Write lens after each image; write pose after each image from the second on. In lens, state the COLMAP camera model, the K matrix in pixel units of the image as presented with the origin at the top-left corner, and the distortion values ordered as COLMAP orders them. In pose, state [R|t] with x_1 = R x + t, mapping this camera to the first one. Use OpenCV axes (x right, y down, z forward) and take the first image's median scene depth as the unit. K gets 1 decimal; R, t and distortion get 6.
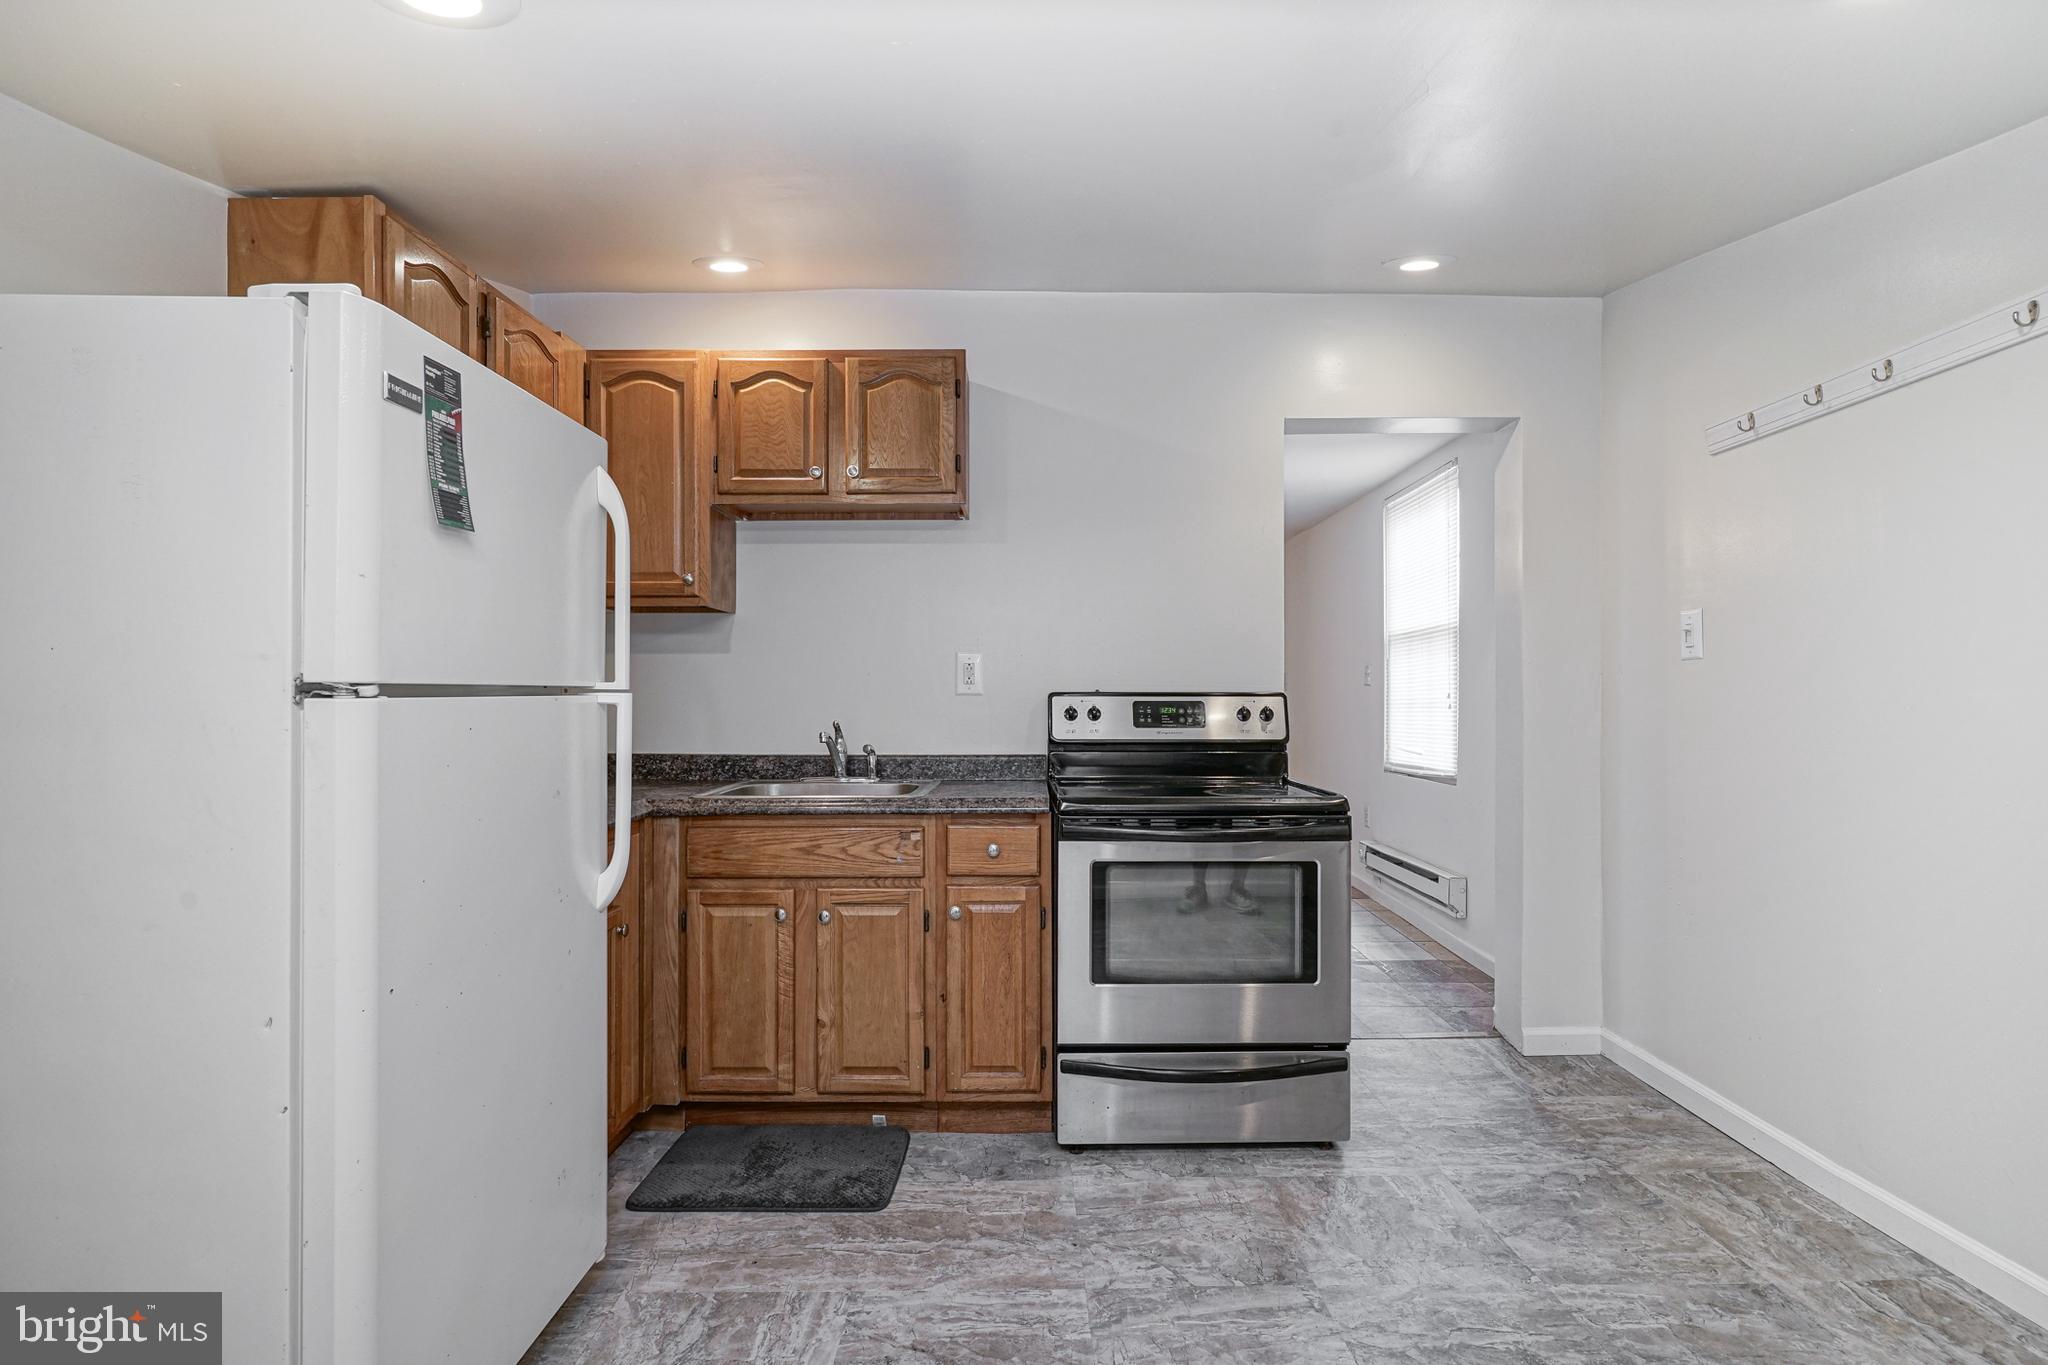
lens RADIAL K [[1048.2, 0, 1051.7], [0, 1048.2, 694.2], [0, 0, 1]] dist [-0.010953, 0.006210]
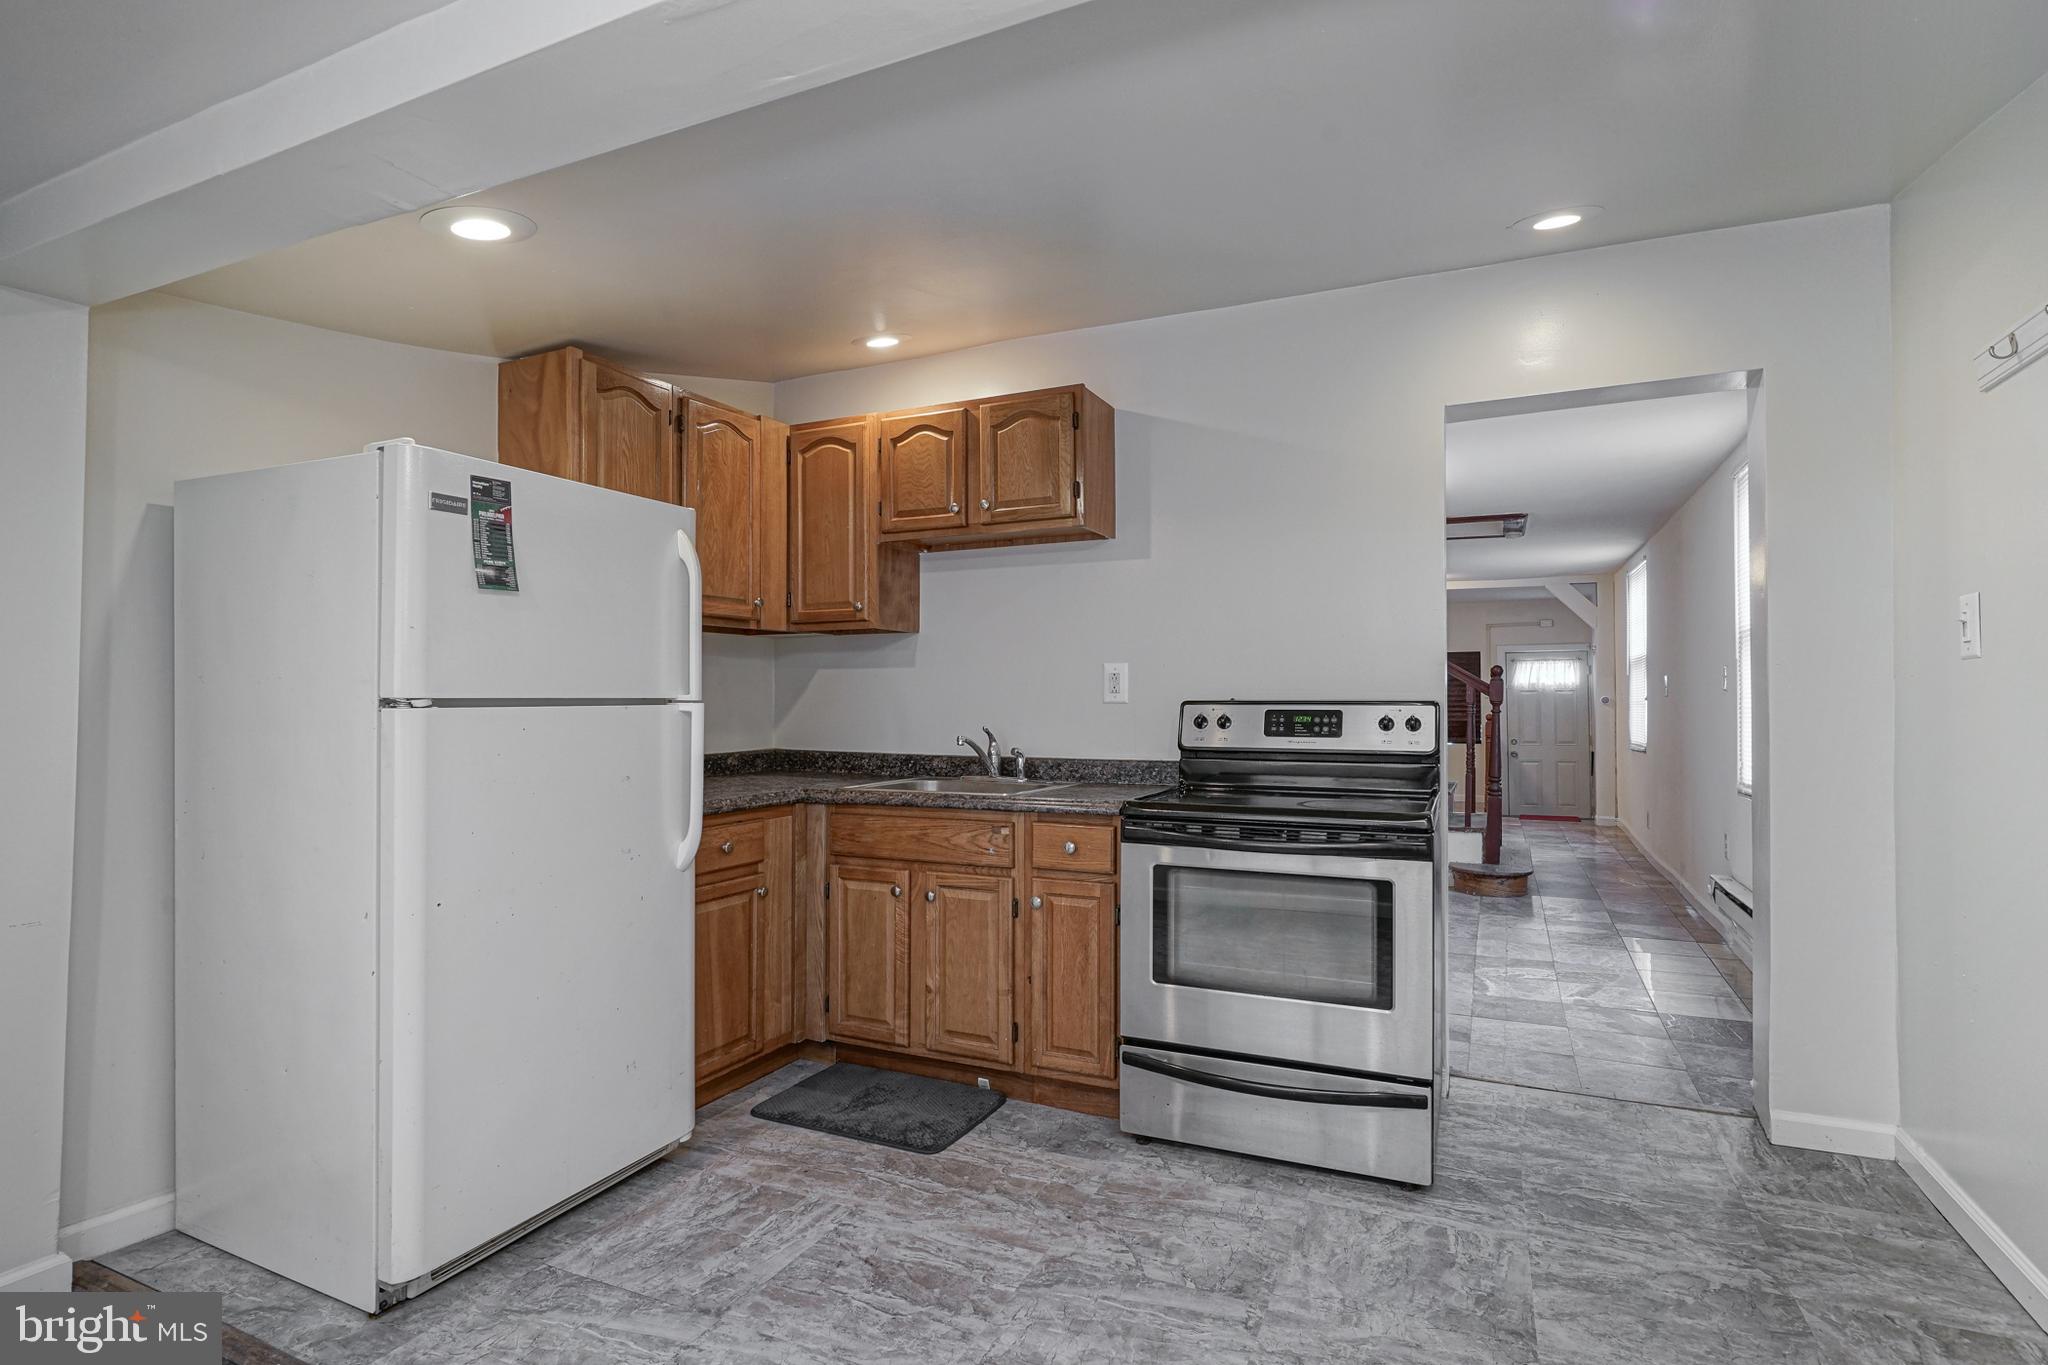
lens RADIAL K [[1048.2, 0, 1041.5], [0, 1048.2, 687.2], [0, 0, 1]] dist [-0.010953, 0.006210]
pose [[0.900754, -0.005412, -0.434296, 0.392651], [0.000530, 0.999935, -0.011360, -0.004269], [0.434329, 0.010003, 0.900699, 0.013713]]
